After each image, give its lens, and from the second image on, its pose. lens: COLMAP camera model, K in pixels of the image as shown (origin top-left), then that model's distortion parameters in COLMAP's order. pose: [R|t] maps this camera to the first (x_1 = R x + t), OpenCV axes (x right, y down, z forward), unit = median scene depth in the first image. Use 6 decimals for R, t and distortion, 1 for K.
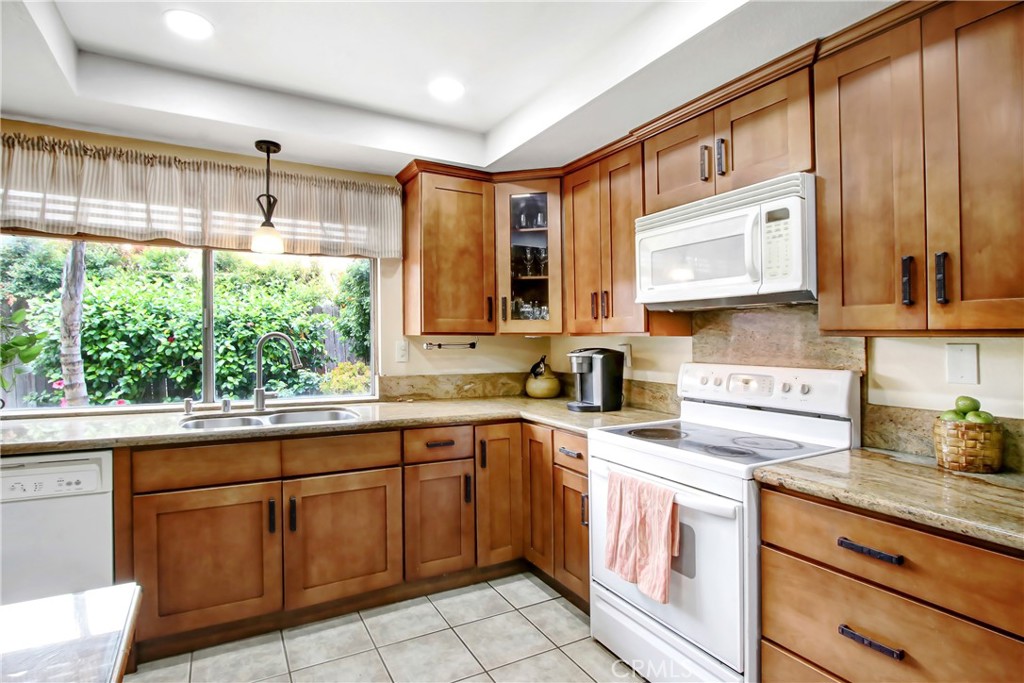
lens RADIAL K [[513.2, 0, 498.7], [0, 513.2, 337.0], [0, 0, 1]] dist [-0.003128, -0.000916]
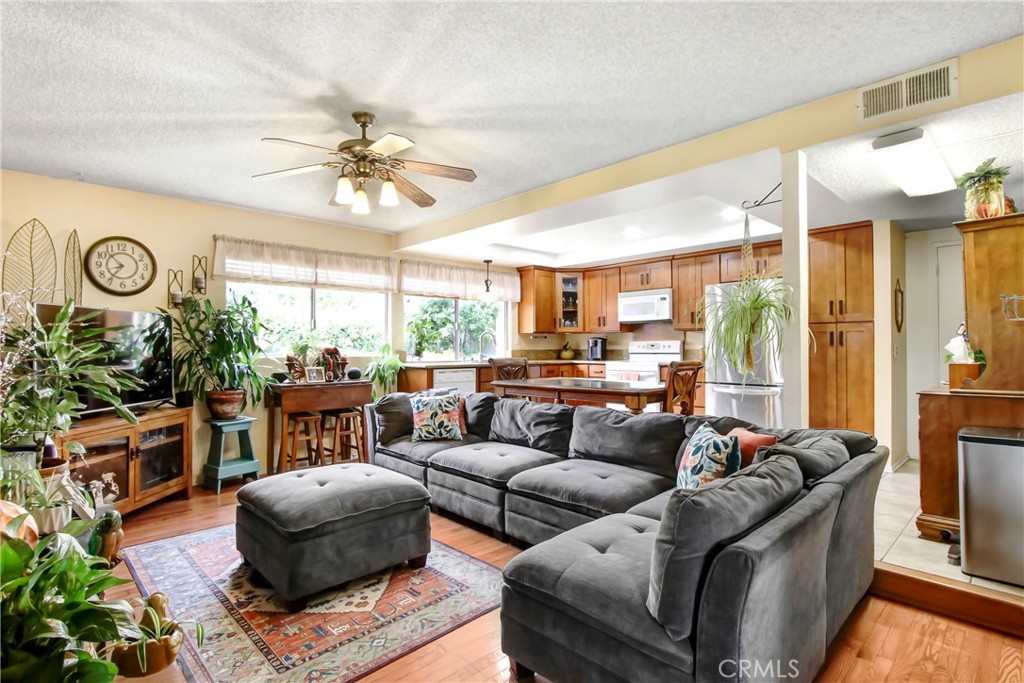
lens RADIAL K [[505.4, 0, 493.1], [0, 505.4, 346.3], [0, 0, 1]] dist [-0.003438, -0.000636]
pose [[0.968860, -0.009662, 0.247420, -1.091630], [0.009121, 0.999953, 0.003333, 0.060568], [-0.247441, -0.000972, 0.968903, -1.571507]]
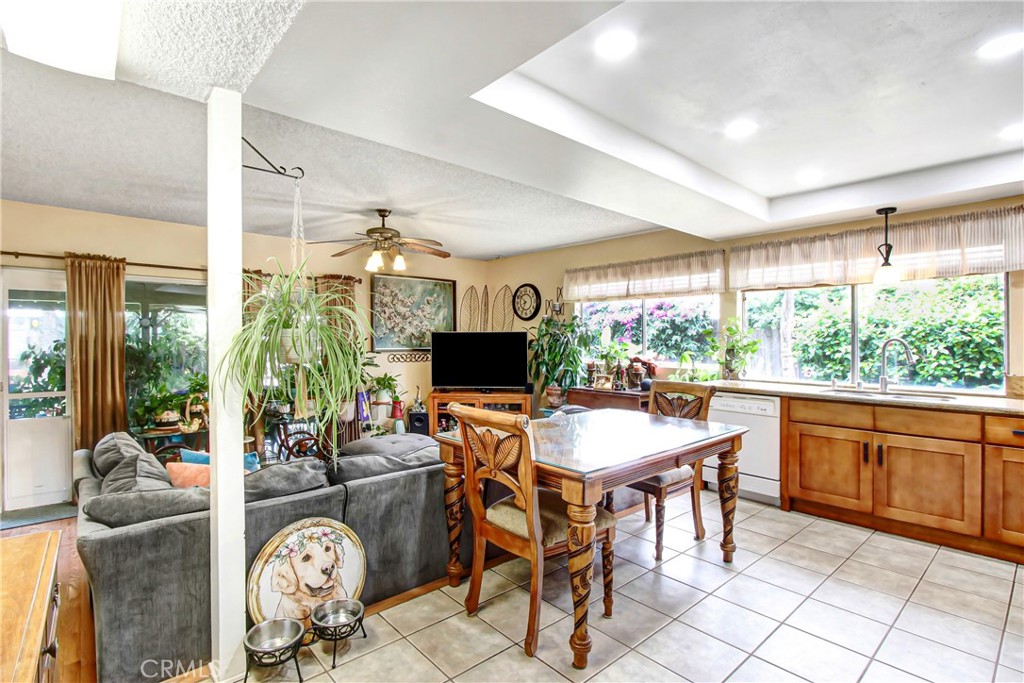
lens RADIAL K [[505.4, 0, 493.1], [0, 505.4, 346.3], [0, 0, 1]] dist [-0.003438, -0.000636]
pose [[0.221051, 0.006259, -0.975242, 0.718301], [-0.000311, 0.999980, 0.006347, 0.006923], [0.975262, -0.001100, 0.221048, -0.416840]]
